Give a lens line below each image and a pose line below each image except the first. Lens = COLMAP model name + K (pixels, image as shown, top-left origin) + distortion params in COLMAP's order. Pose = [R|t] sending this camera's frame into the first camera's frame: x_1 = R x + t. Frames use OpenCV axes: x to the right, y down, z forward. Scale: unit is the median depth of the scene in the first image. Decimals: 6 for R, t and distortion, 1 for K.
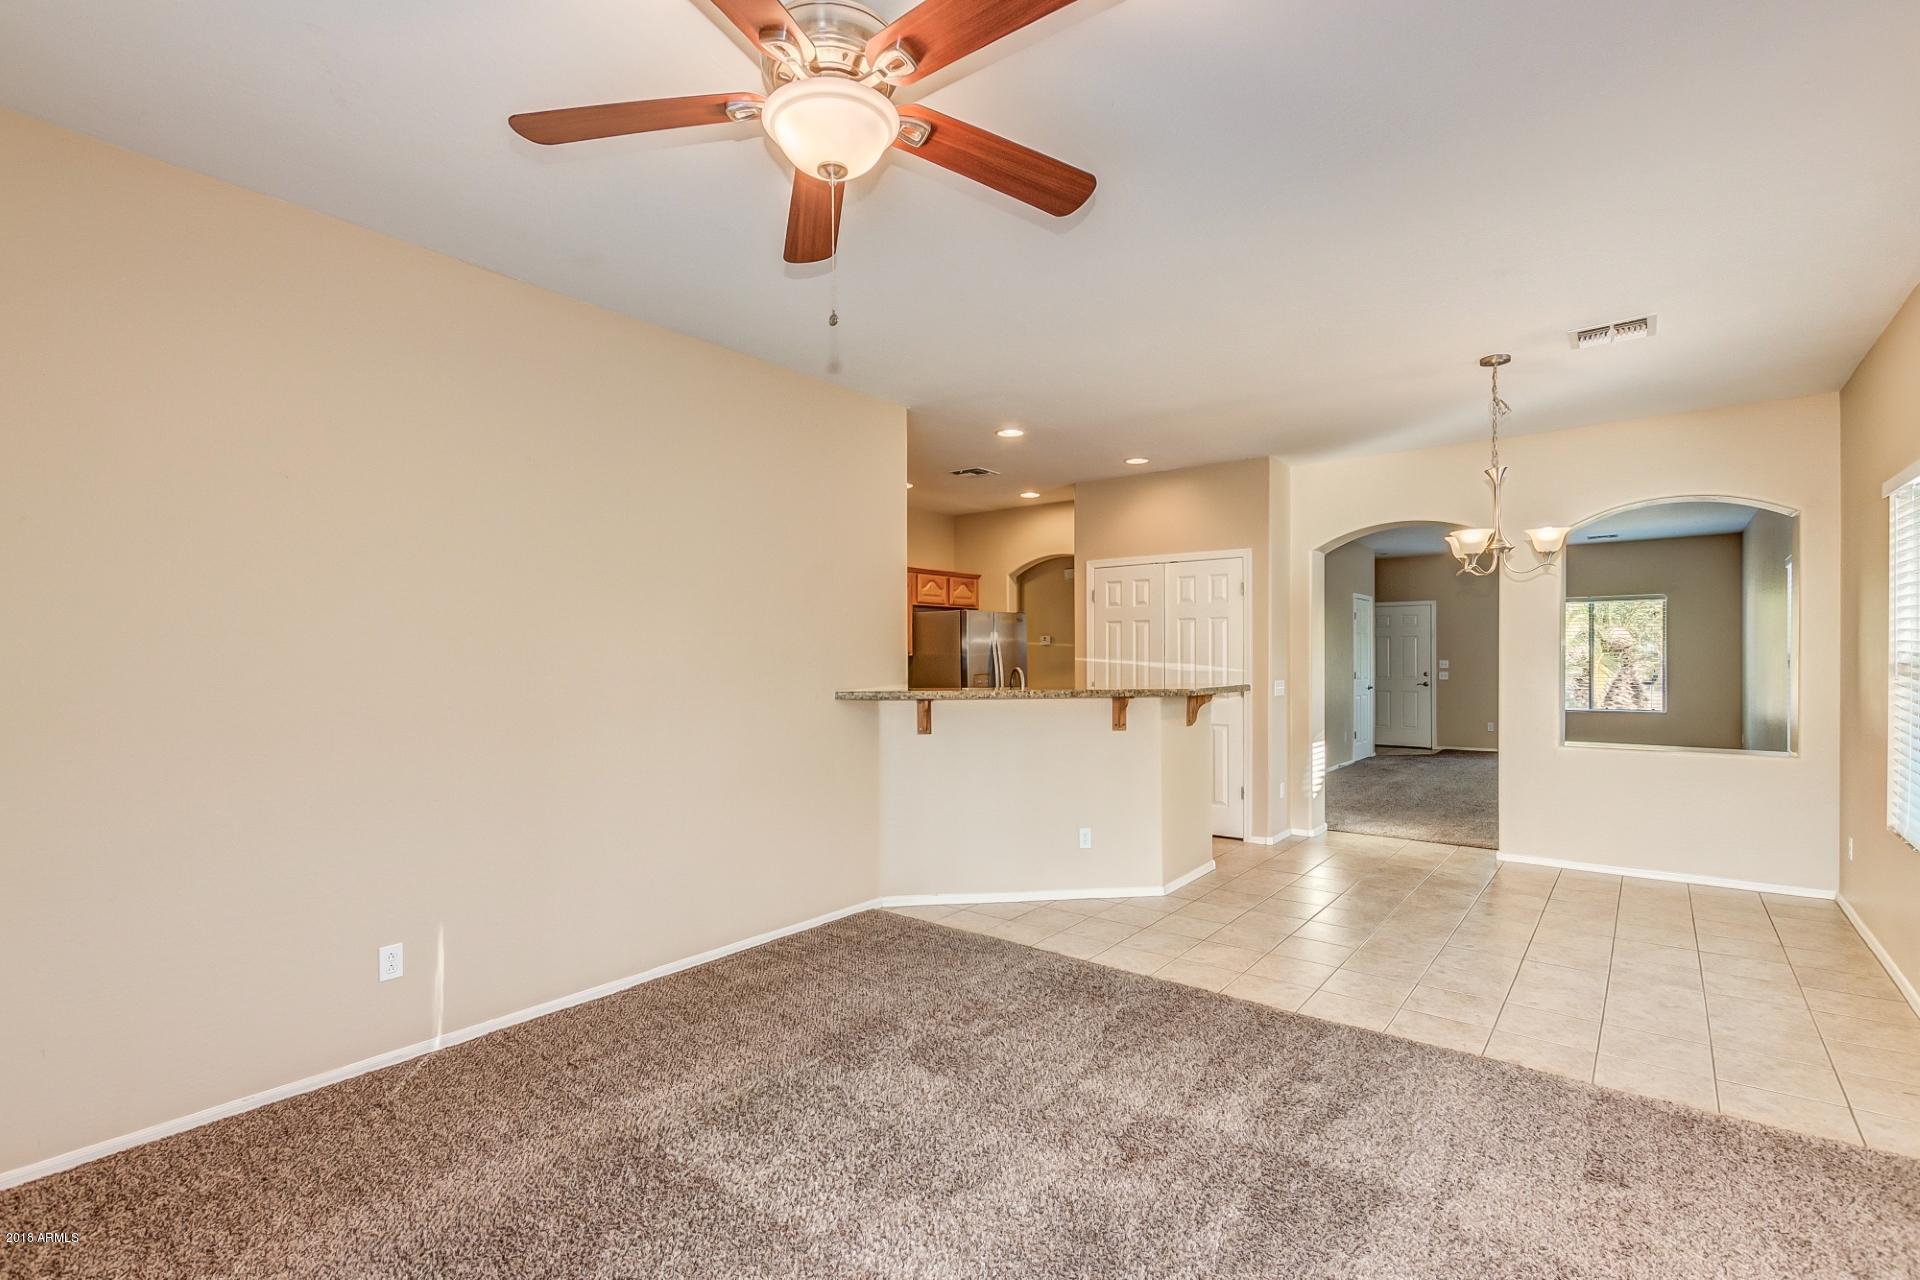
lens RADIAL K [[878.4, 0, 960.2], [0, 878.4, 661.8], [0, 0, 1]] dist [0.002878, -0.000362]
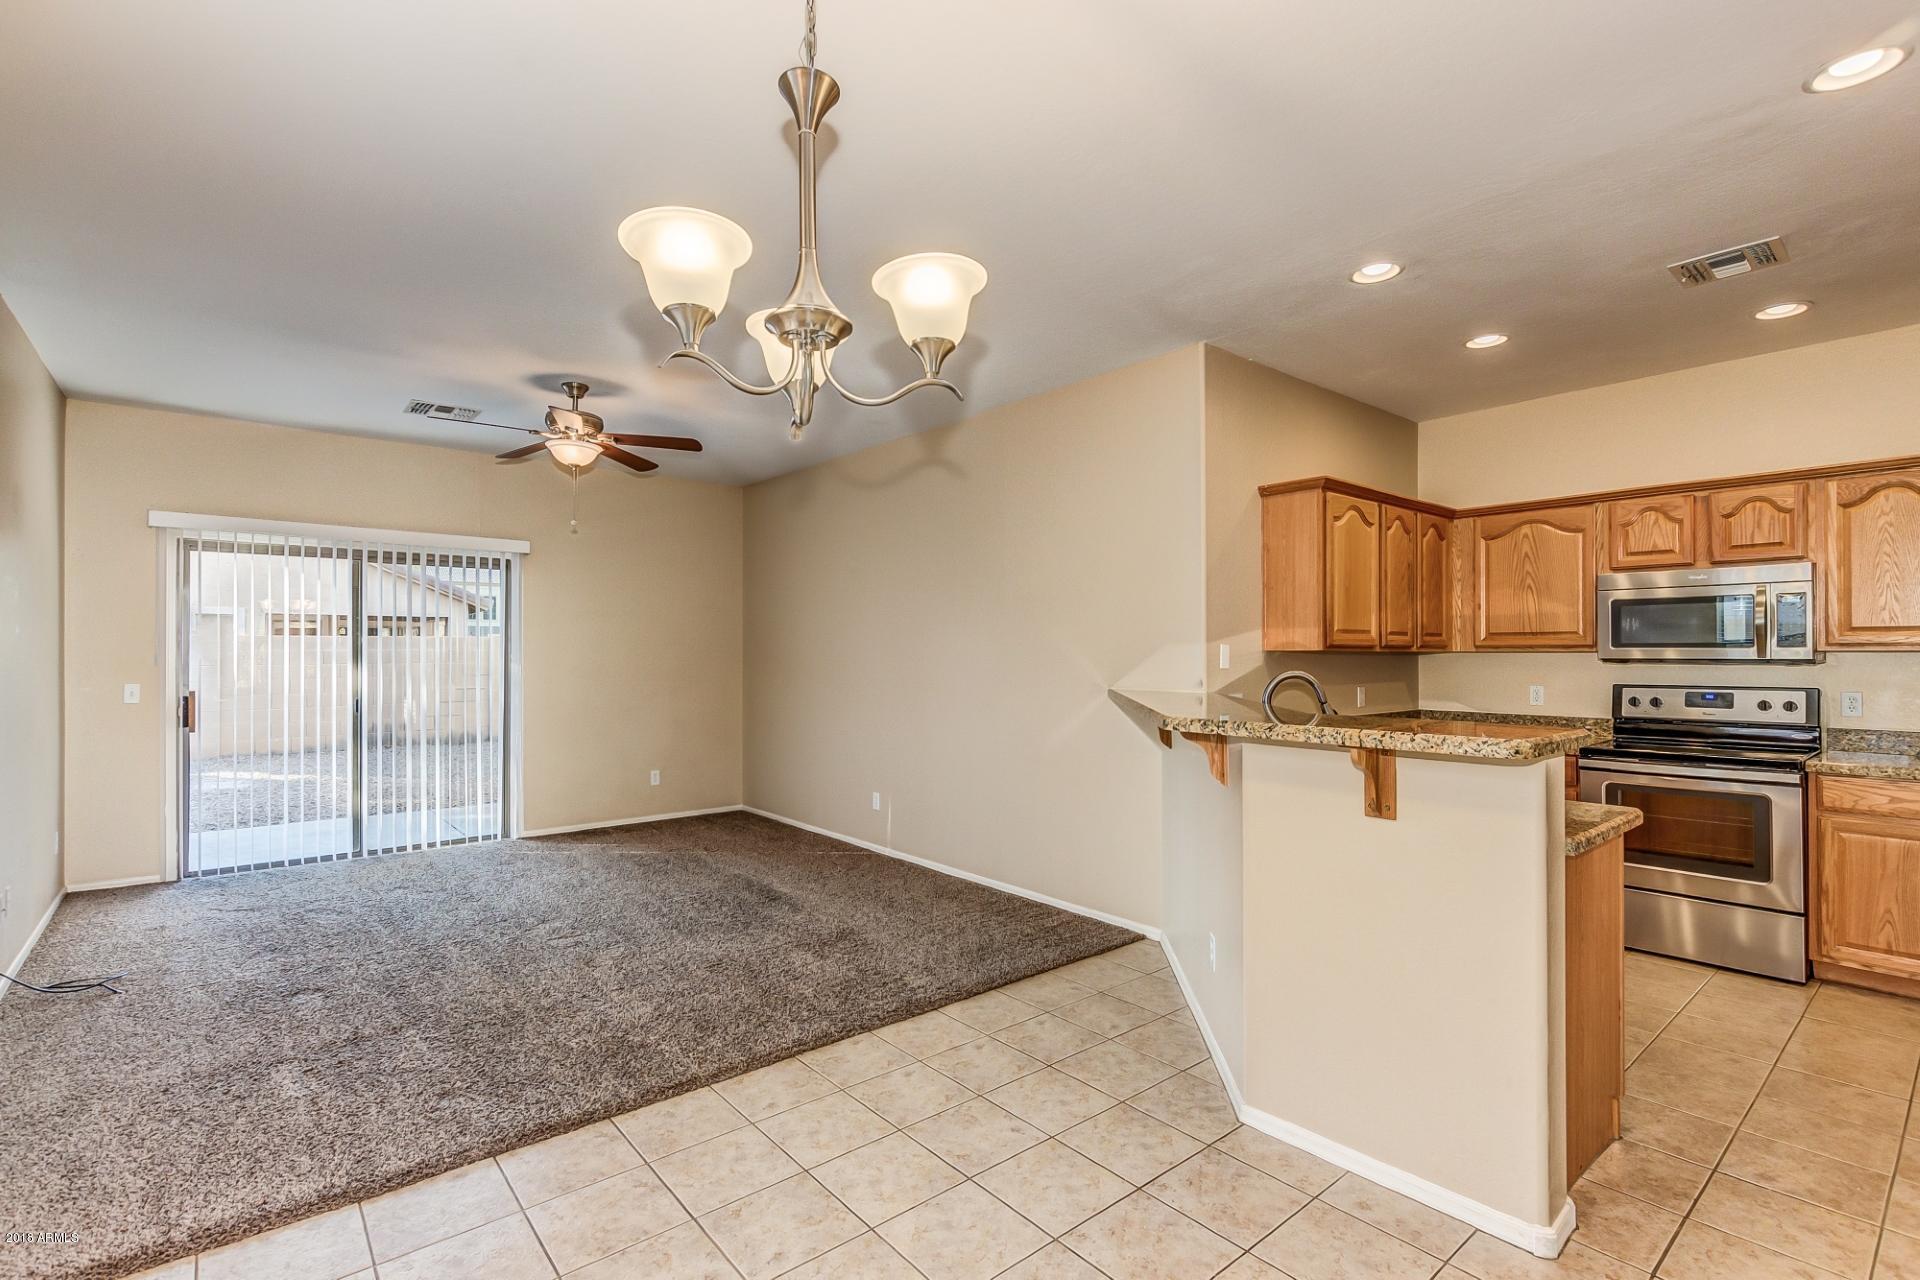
lens RADIAL K [[873.3, 0, 957.9], [0, 873.3, 646.1], [0, 0, 1]] dist [0.012446, -0.006535]
pose [[-0.211547, -0.002703, -0.977364, 0.641583], [-0.001975, 0.999995, -0.002338, -0.009113], [0.977366, 0.001435, -0.211552, 0.787138]]
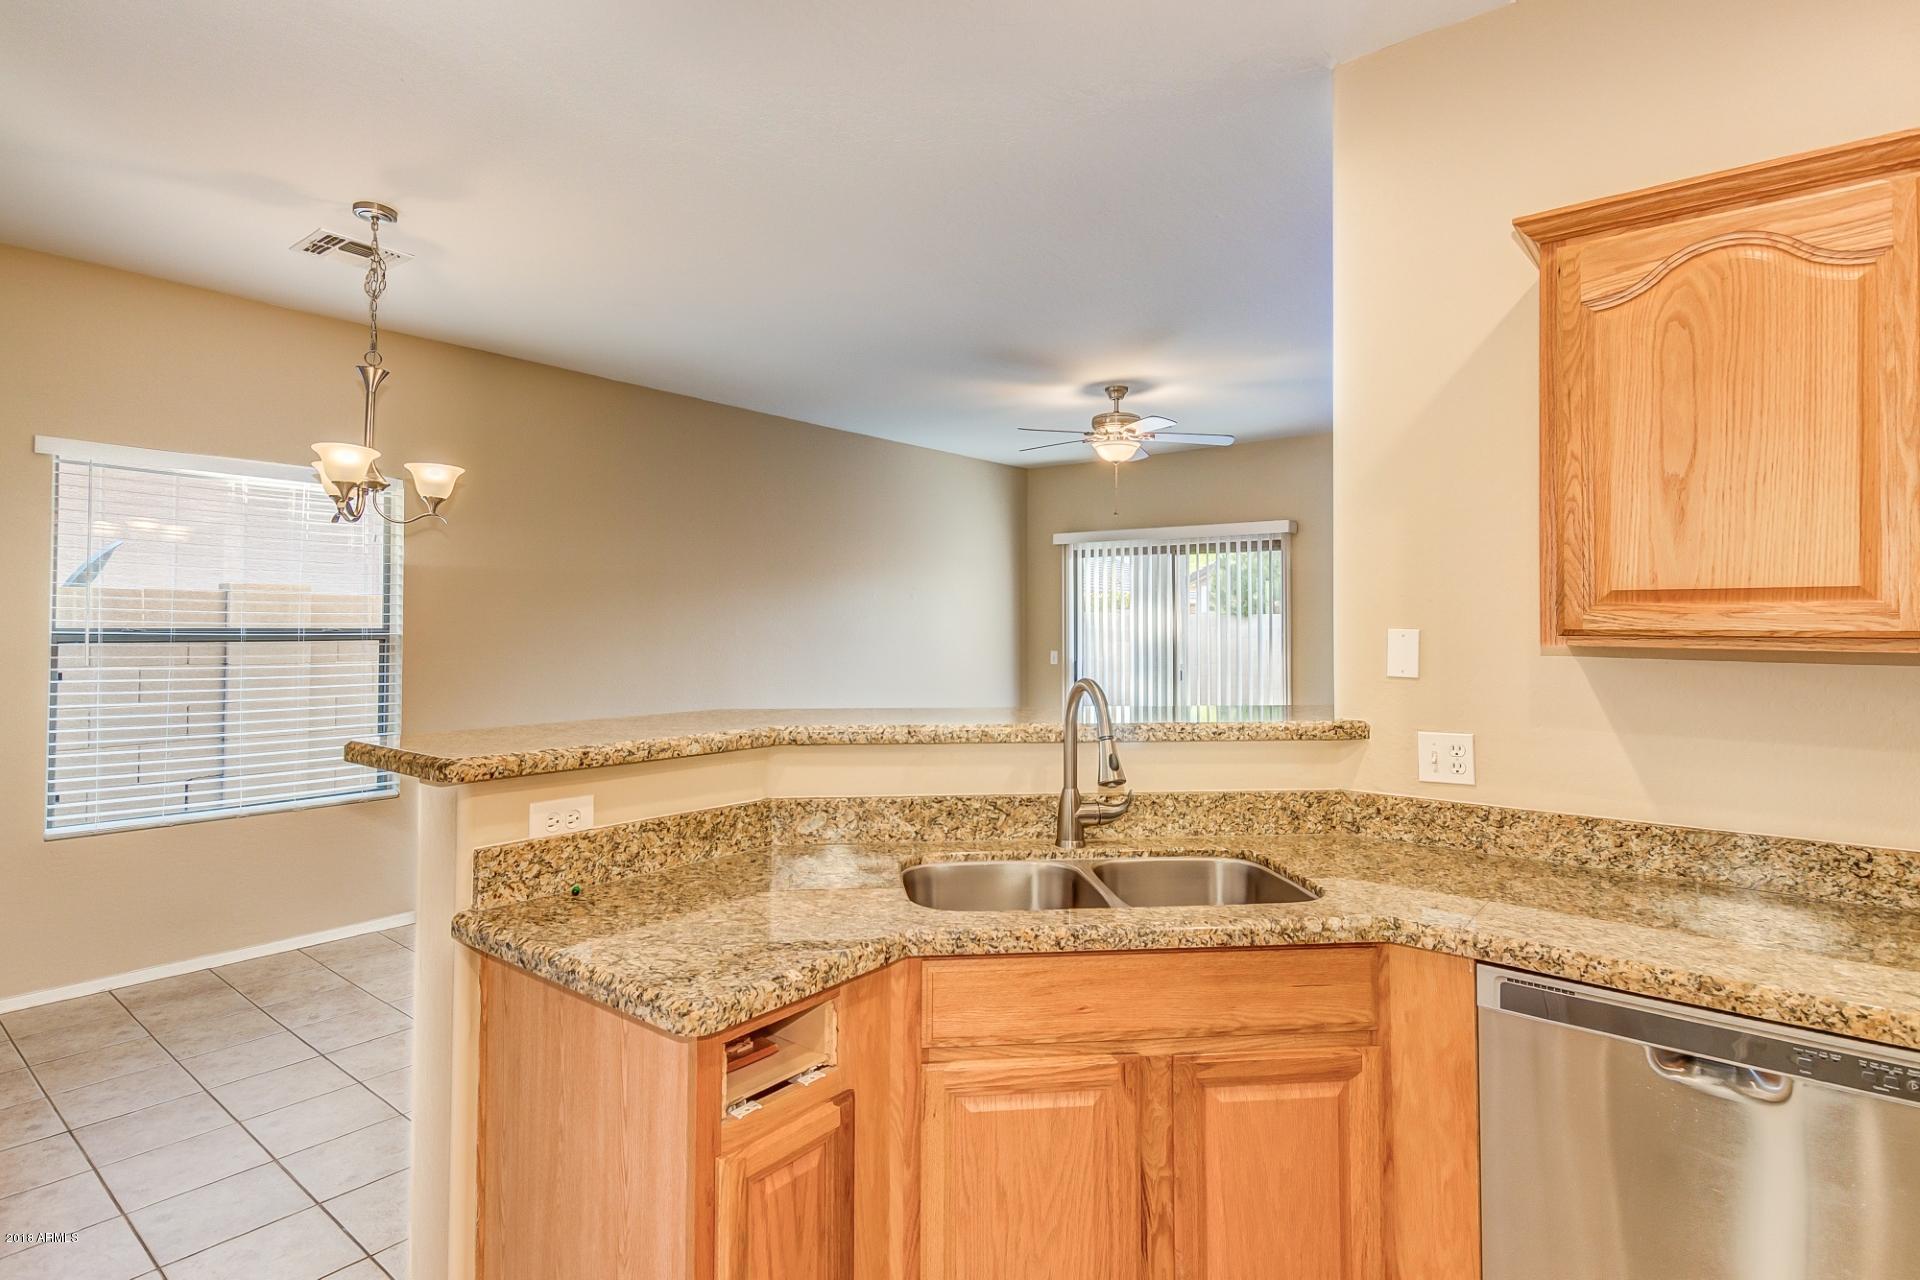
lens RADIAL K [[873.3, 0, 957.9], [0, 873.3, 646.1], [0, 0, 1]] dist [0.012446, -0.006535]
pose [[-0.998337, 0.000100, 0.057646, 0.057235], [0.001965, 0.999477, 0.032287, -0.016676], [-0.057613, 0.032347, -0.997815, 1.173126]]
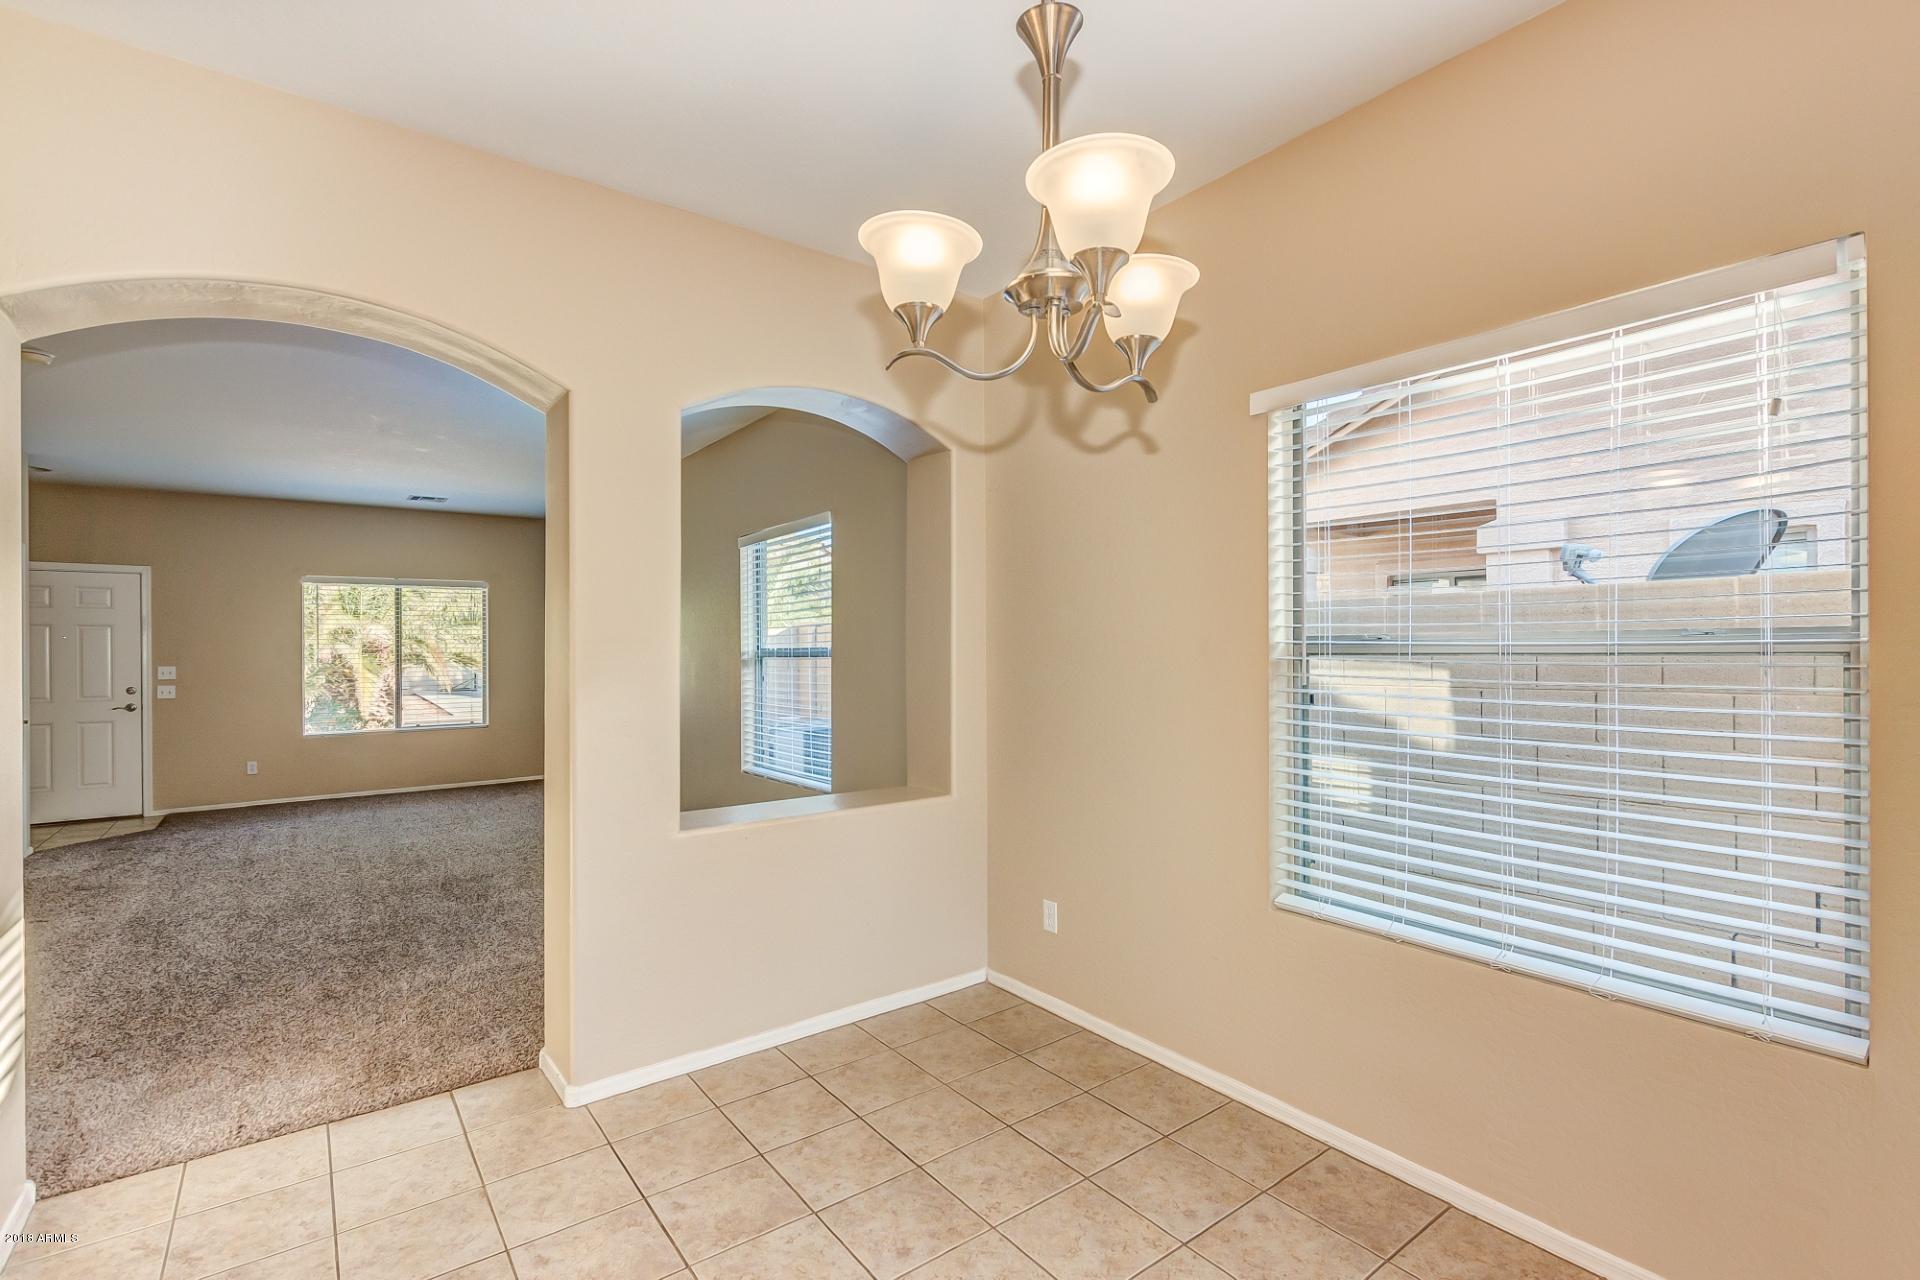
lens RADIAL K [[873.3, 0, 957.9], [0, 873.3, 646.1], [0, 0, 1]] dist [0.012446, -0.006535]
pose [[0.256825, 0.005879, 0.966440, 0.220757], [0.014519, 0.999845, -0.009941, -0.003592], [-0.966349, 0.016585, 0.256700, 0.668814]]
